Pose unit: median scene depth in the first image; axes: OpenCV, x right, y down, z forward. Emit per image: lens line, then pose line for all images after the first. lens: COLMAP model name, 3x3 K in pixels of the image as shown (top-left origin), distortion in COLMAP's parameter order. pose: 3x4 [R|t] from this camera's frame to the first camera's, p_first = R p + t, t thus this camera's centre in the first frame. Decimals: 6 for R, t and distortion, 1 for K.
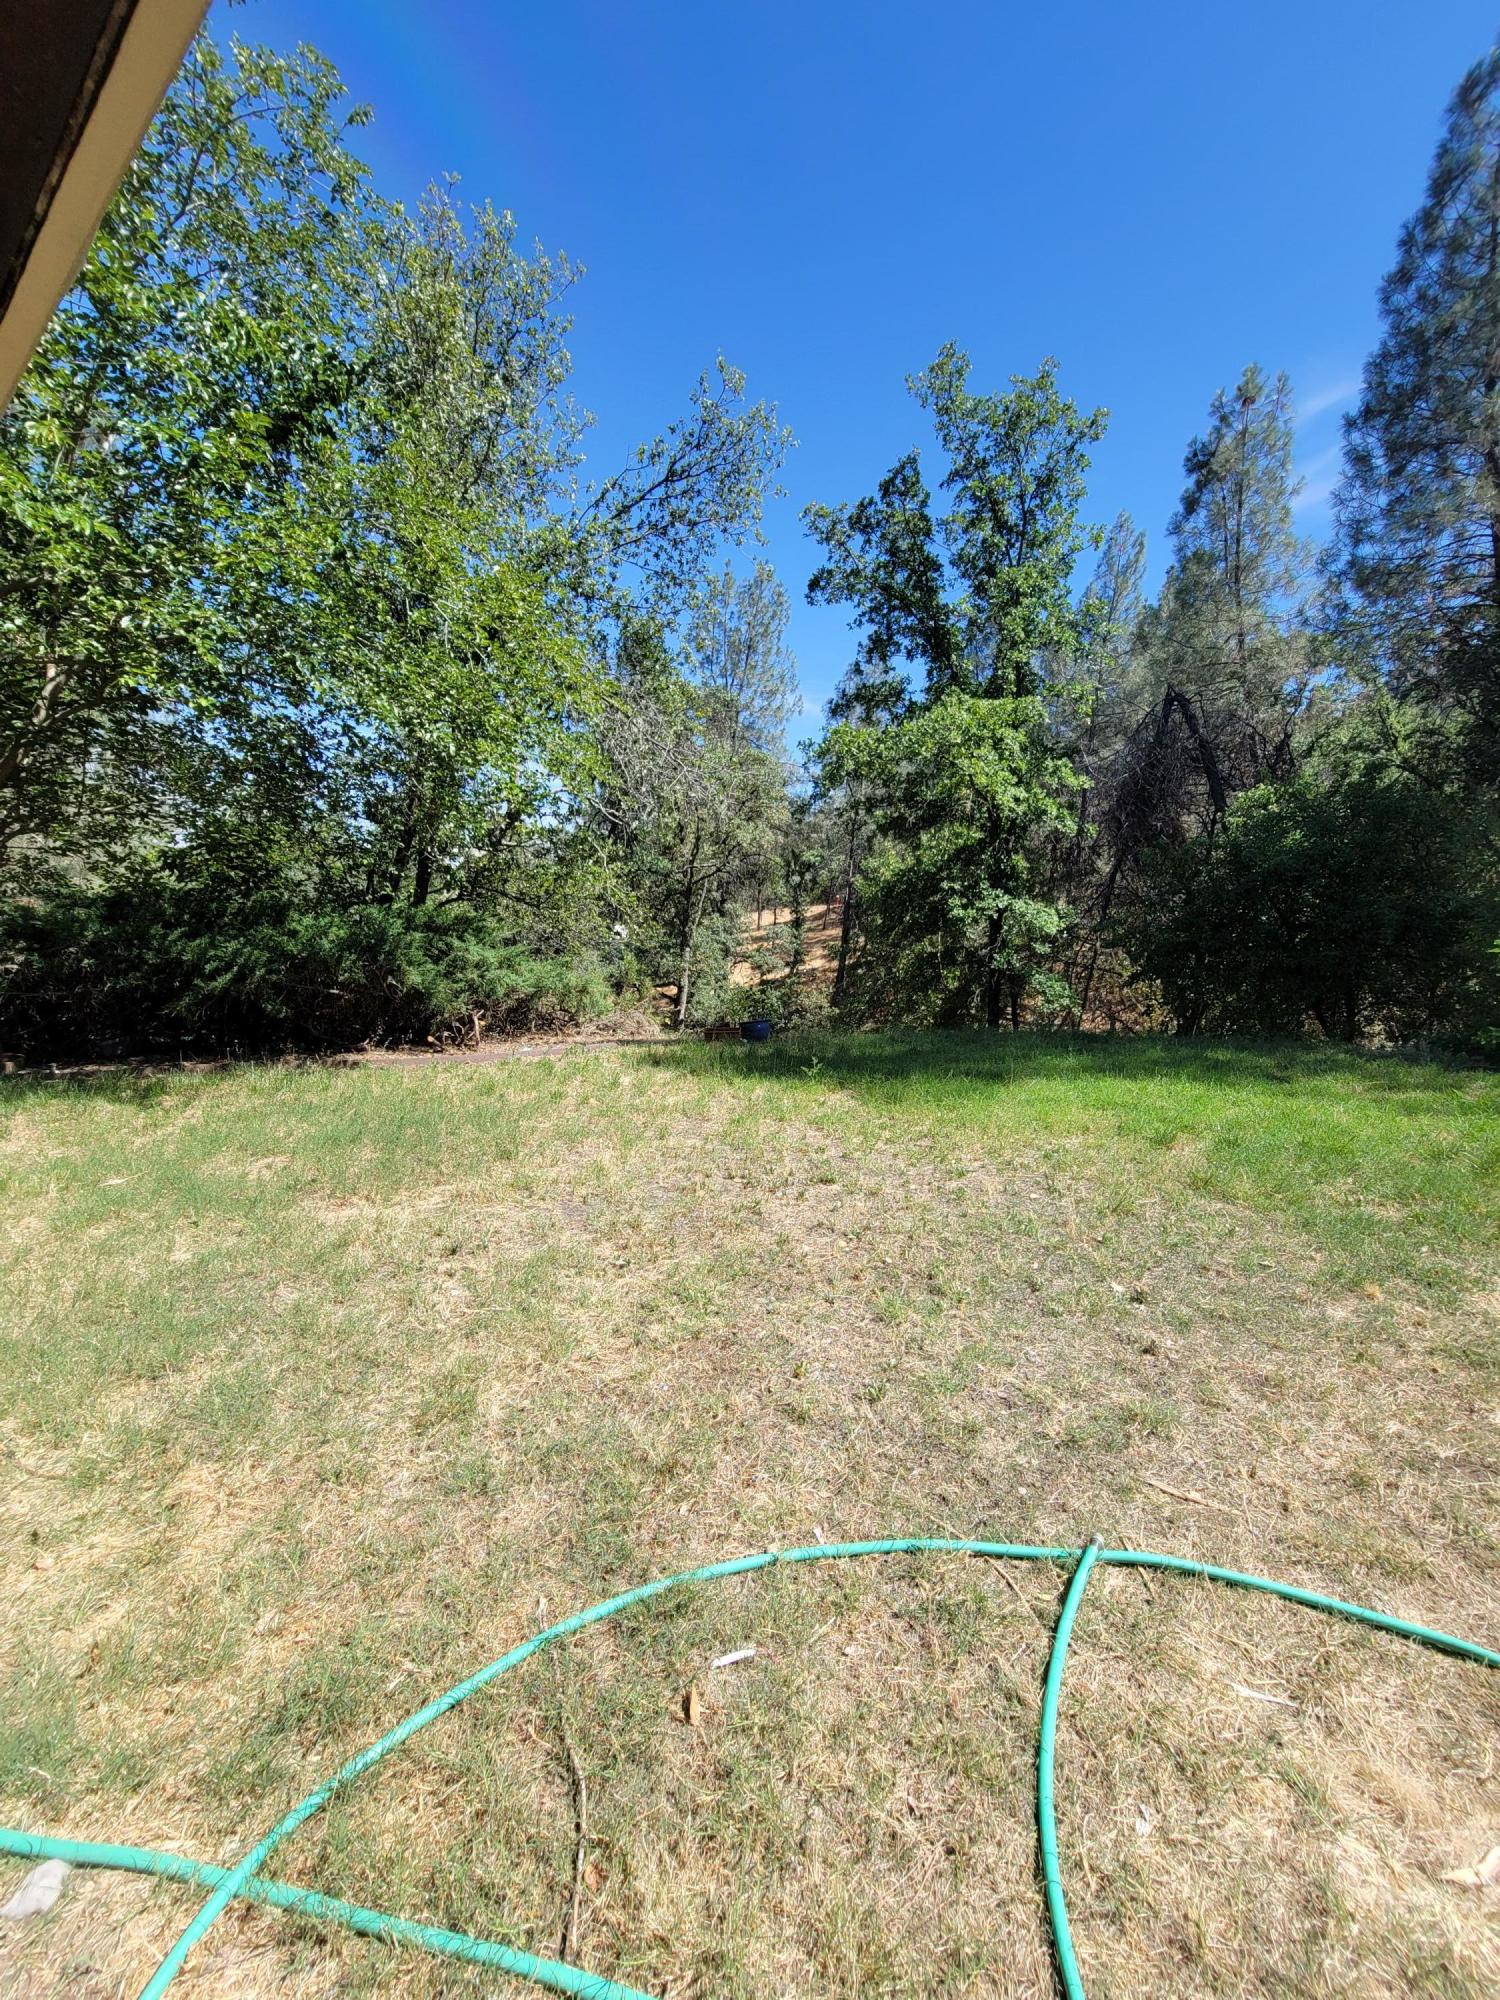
lens RADIAL K [[827.7, 0, 760.4], [0, 827.7, 1006.5], [0, 0, 1]] dist [-0.002494, -0.001074]
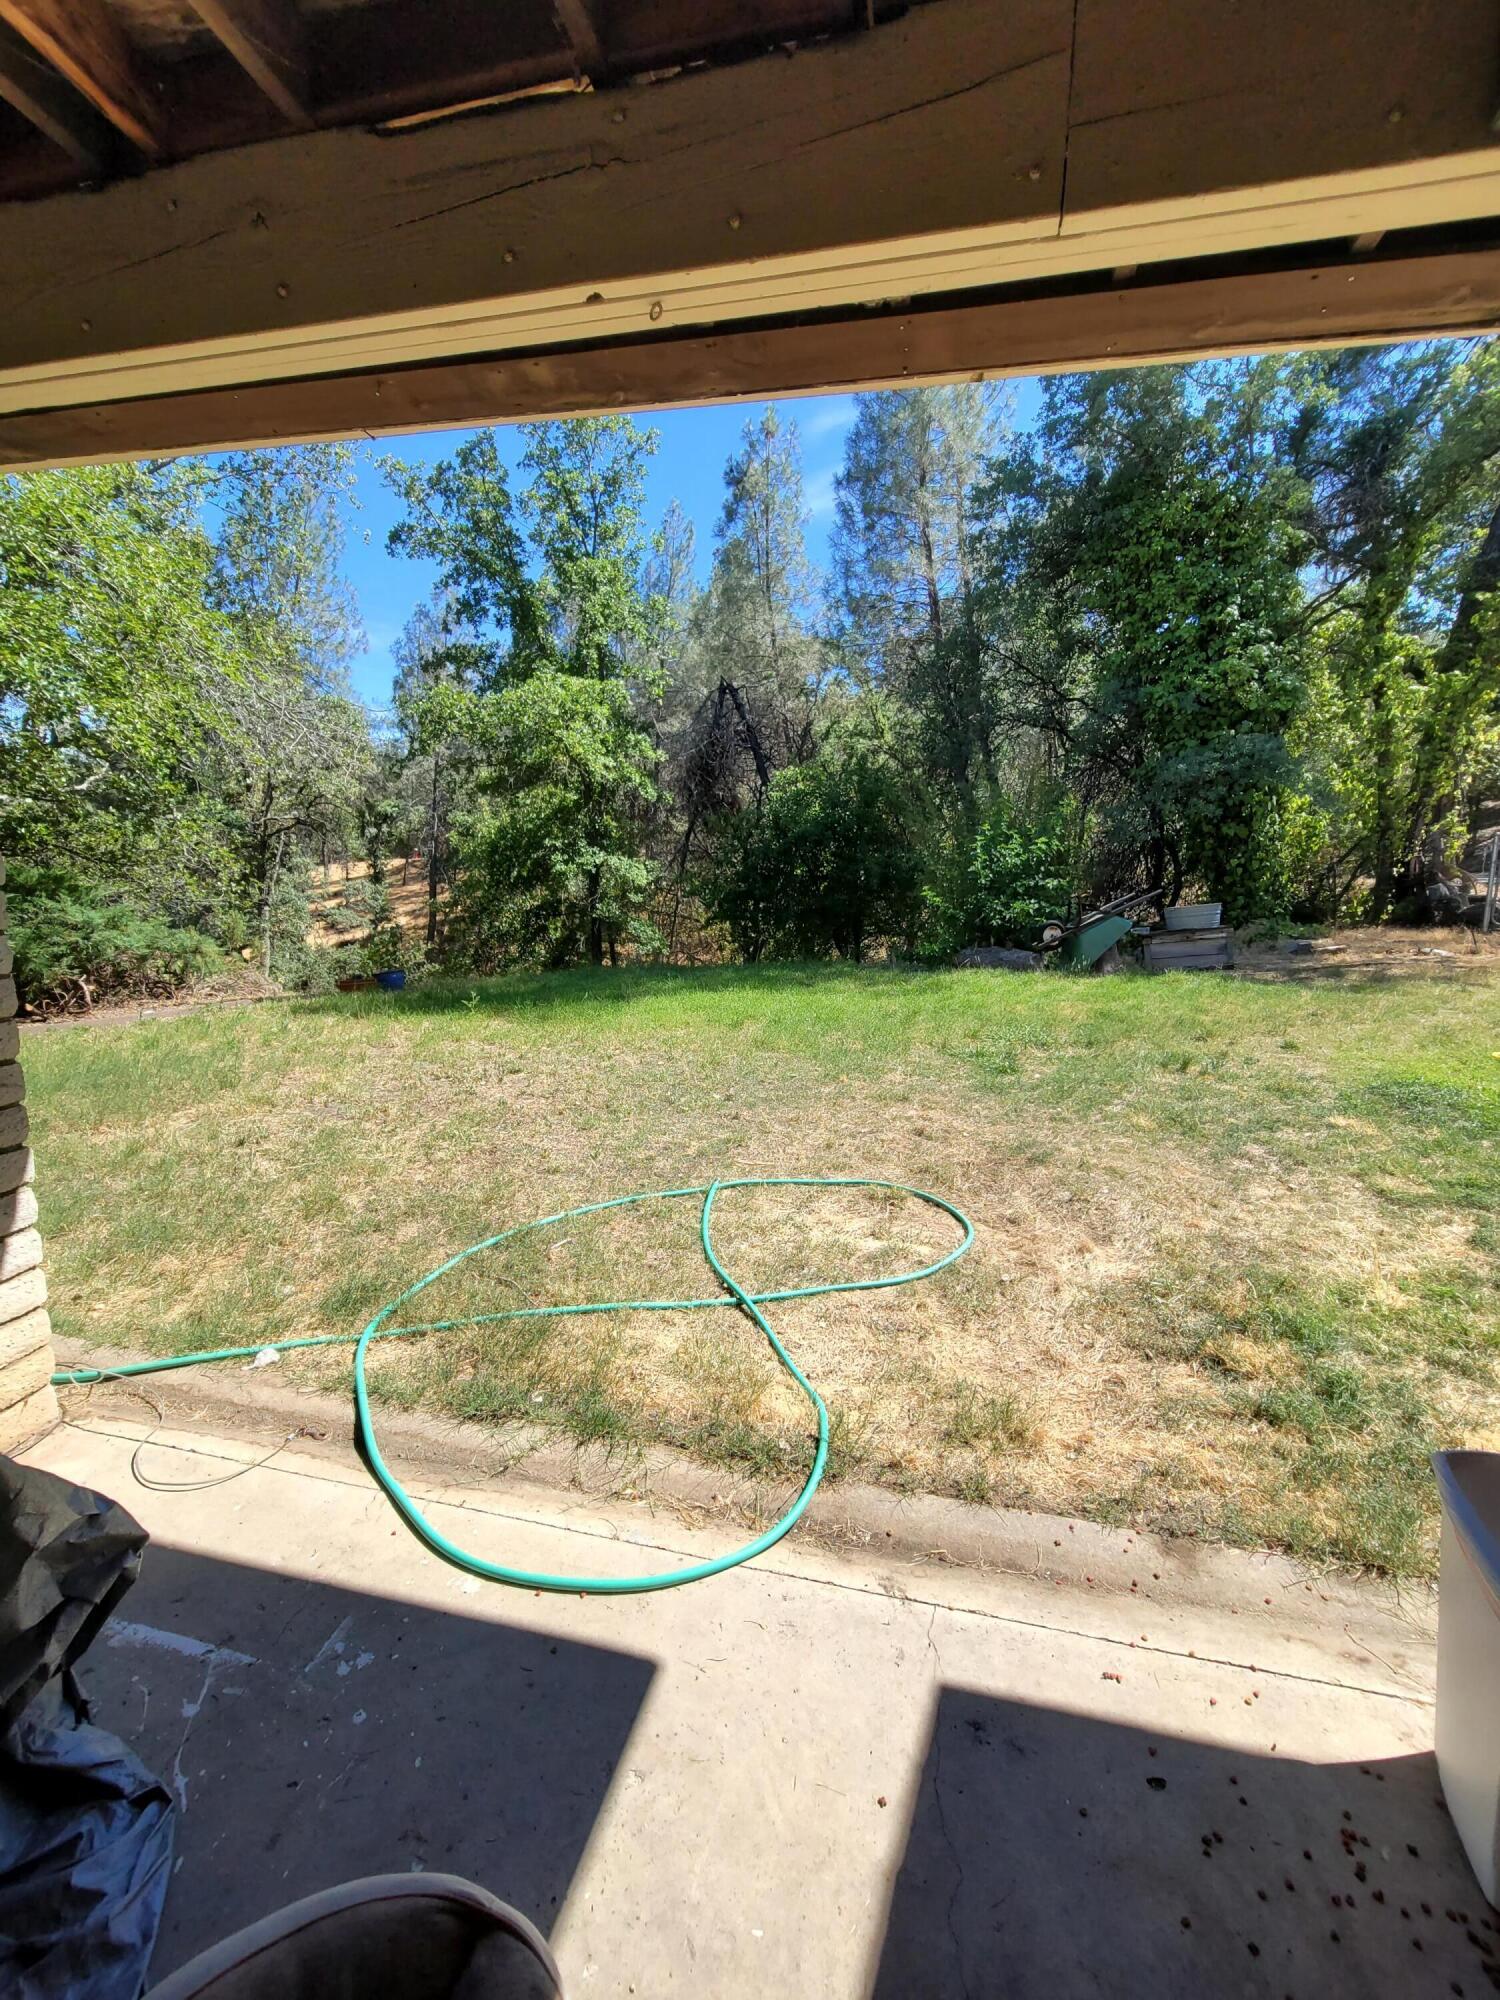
lens RADIAL K [[827.7, 0, 760.4], [0, 827.7, 1006.5], [0, 0, 1]] dist [-0.002494, -0.001074]
pose [[0.882482, -0.080418, 0.463421, -0.053089], [0.054530, 0.996124, 0.069017, 0.009790], [-0.467175, -0.035636, 0.883446, -0.108560]]
